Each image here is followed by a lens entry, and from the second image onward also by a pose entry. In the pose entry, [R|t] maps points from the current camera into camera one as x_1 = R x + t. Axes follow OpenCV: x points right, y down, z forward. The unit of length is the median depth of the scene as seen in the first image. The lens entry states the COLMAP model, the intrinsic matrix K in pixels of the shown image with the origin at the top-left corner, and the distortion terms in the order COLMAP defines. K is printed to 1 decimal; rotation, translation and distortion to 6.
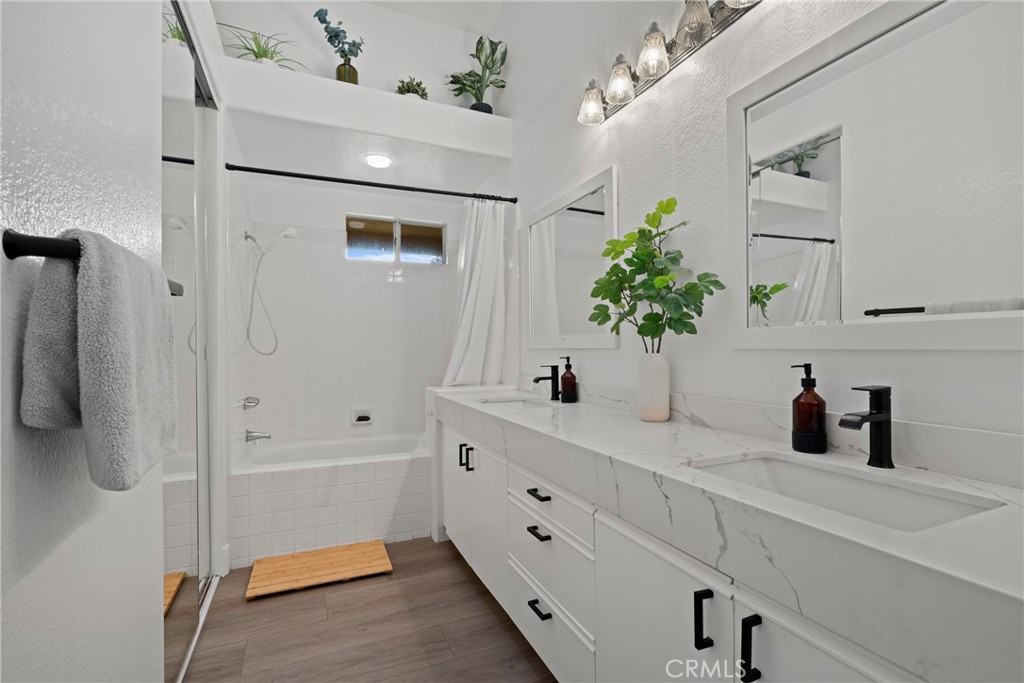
lens RADIAL K [[464.4, 0, 511.0], [0, 464.4, 342.0], [0, 0, 1]] dist [-0.006708, 0.003280]
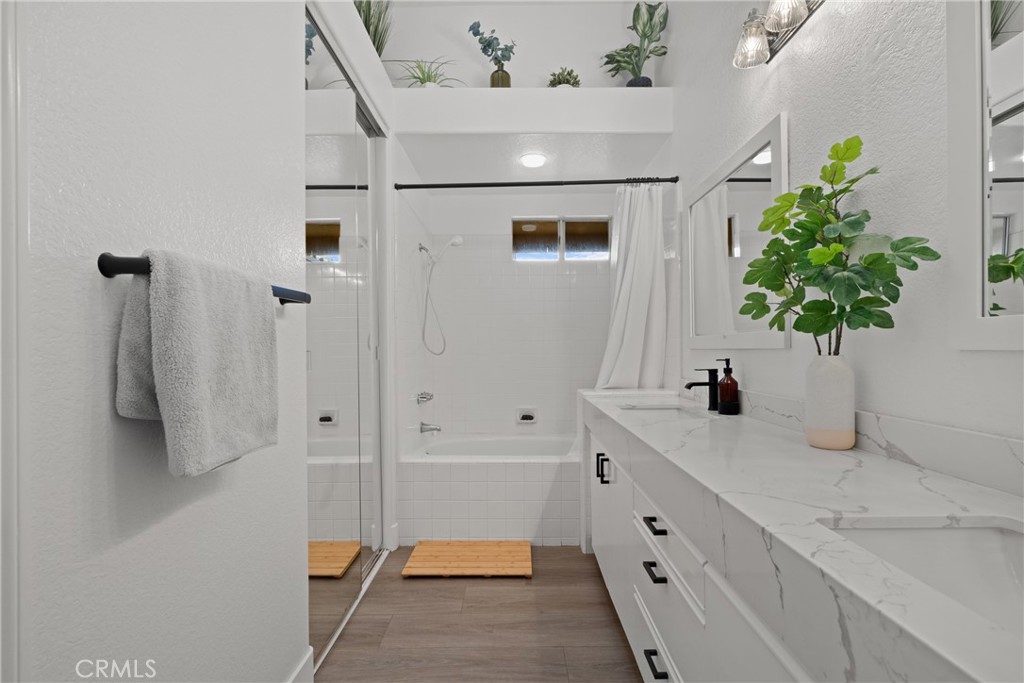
lens RADIAL K [[464.4, 0, 511.8], [0, 464.4, 346.5], [0, 0, 1]] dist [-0.006708, 0.003280]
pose [[0.912868, -0.003600, -0.408240, 0.114870], [0.008012, 0.999927, 0.009098, -0.000435], [0.408177, -0.011577, 0.912829, 0.099041]]
